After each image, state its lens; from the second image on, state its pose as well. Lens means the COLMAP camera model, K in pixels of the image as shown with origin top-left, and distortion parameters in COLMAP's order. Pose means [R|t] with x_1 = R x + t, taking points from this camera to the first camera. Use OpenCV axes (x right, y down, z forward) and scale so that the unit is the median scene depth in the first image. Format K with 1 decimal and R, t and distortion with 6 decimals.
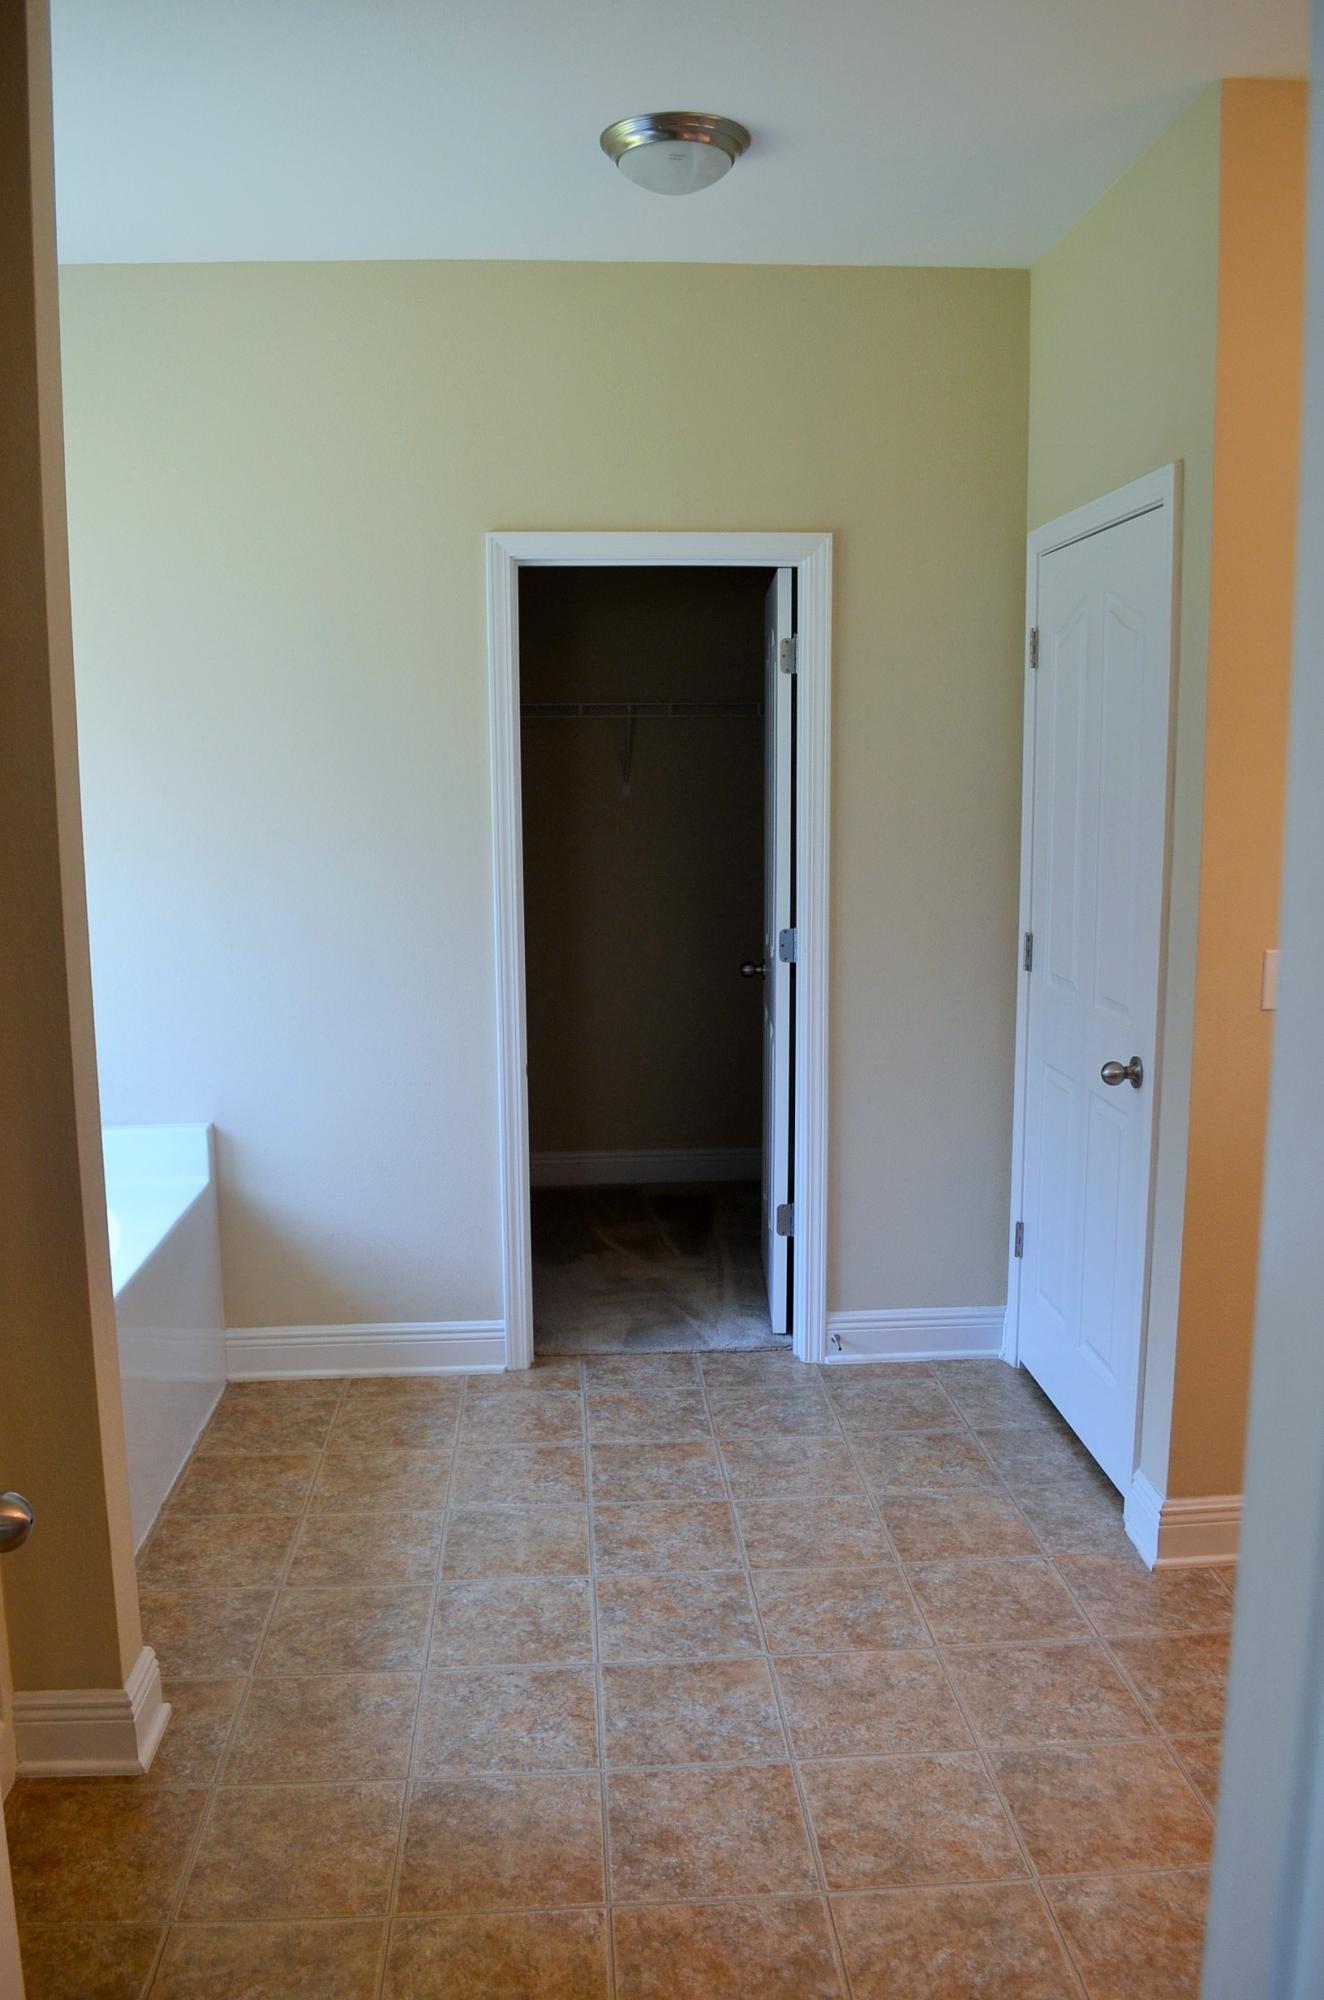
lens RADIAL K [[1561.1, 0, 662.0], [0, 1561.1, 1000.0], [0, 0, 1]] dist [-0.076988, -0.002456]
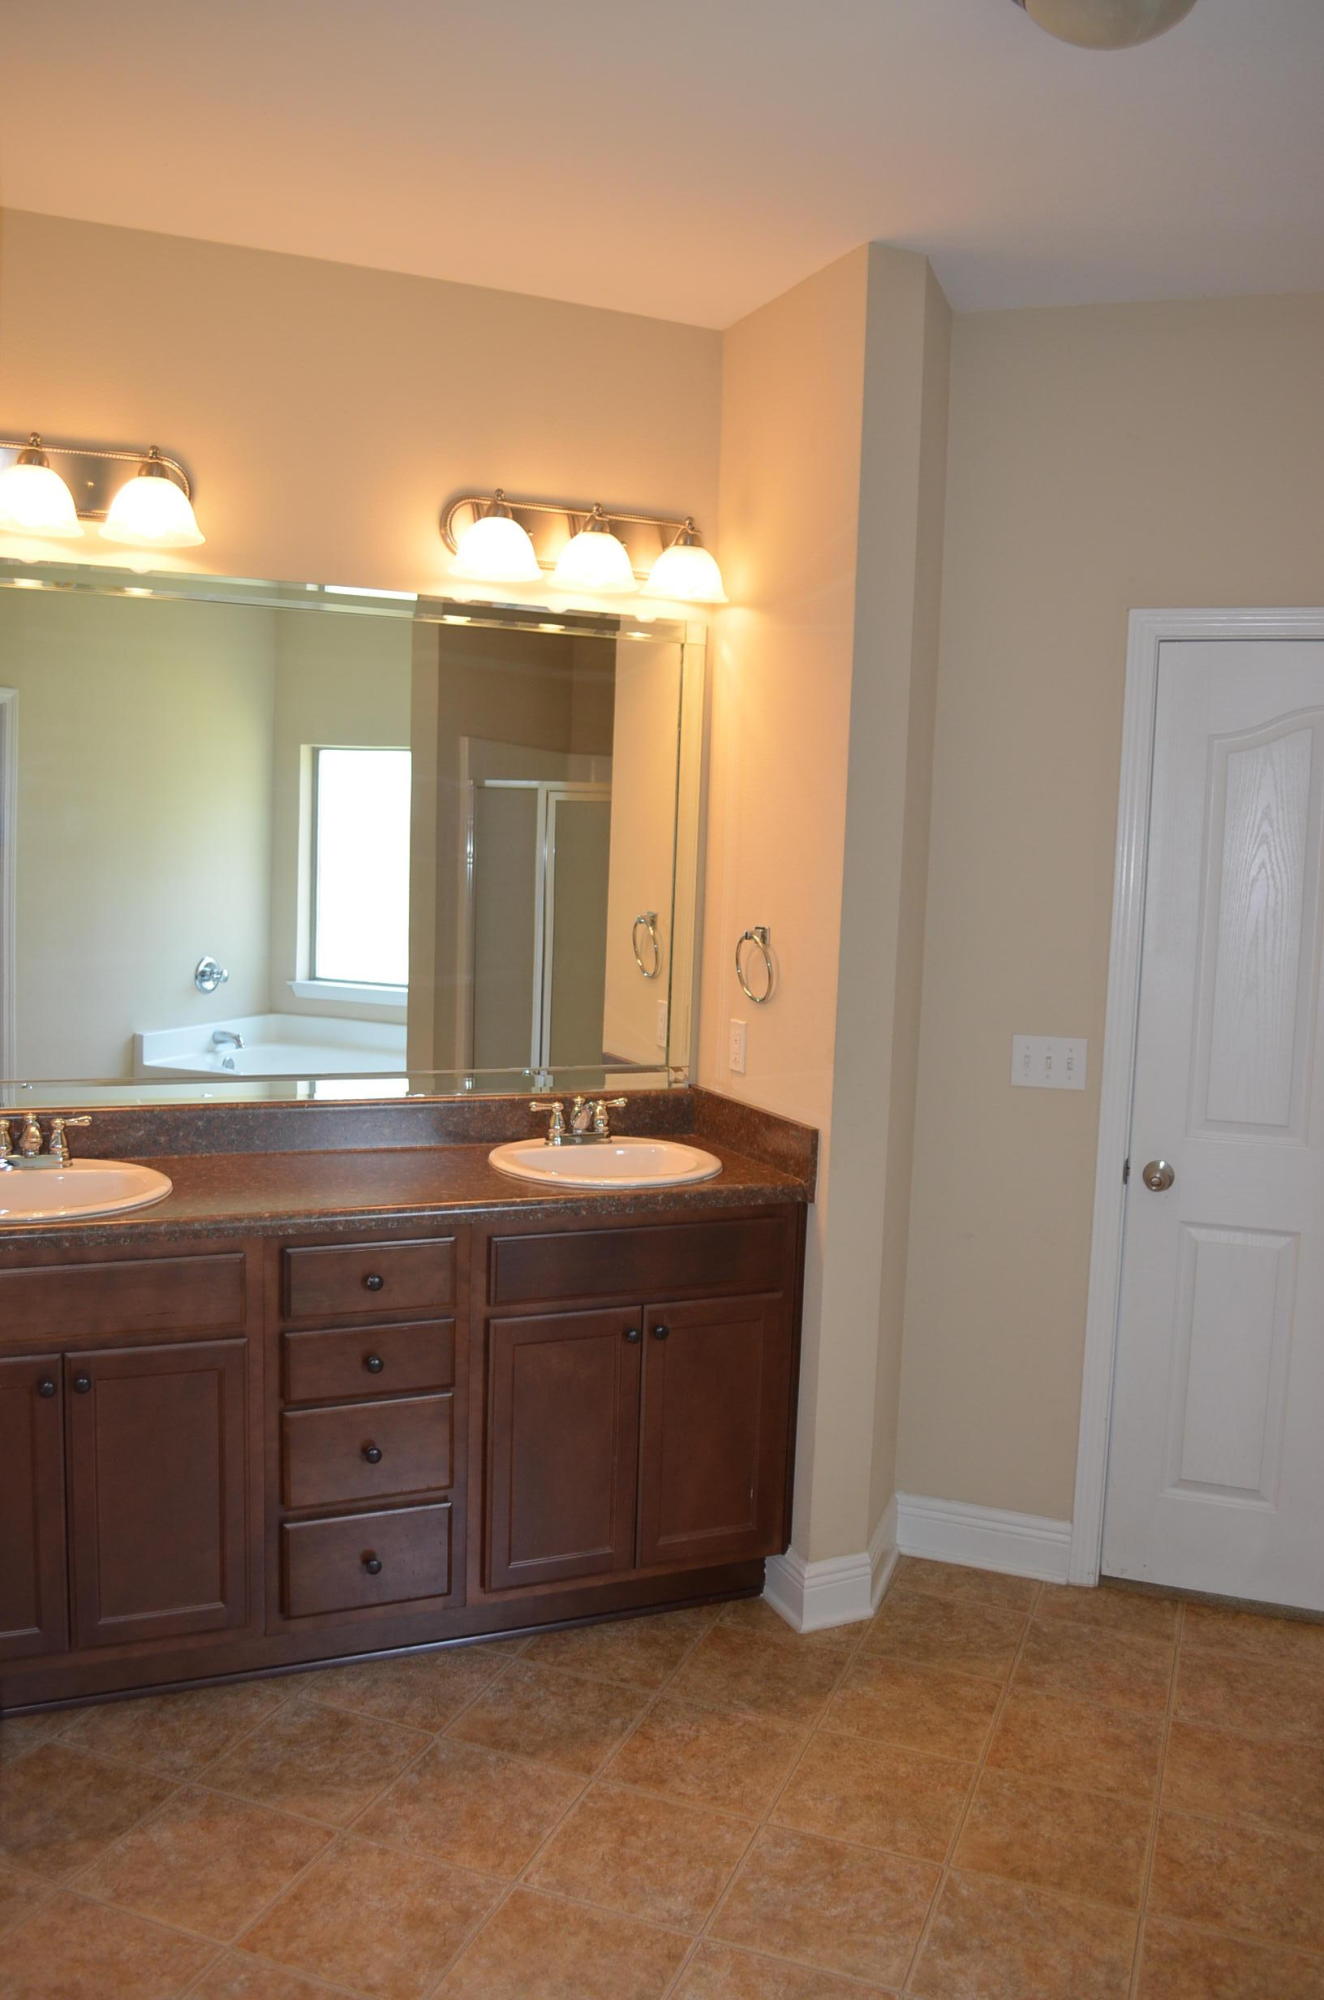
lens RADIAL K [[1561.1, 0, 662.0], [0, 1561.1, 1000.0], [0, 0, 1]] dist [-0.076988, -0.002456]
pose [[-0.906438, -0.062683, 0.417661, -0.125692], [0.033114, 0.975332, 0.218246, -0.278582], [-0.421038, 0.211657, -0.882002, 1.860979]]
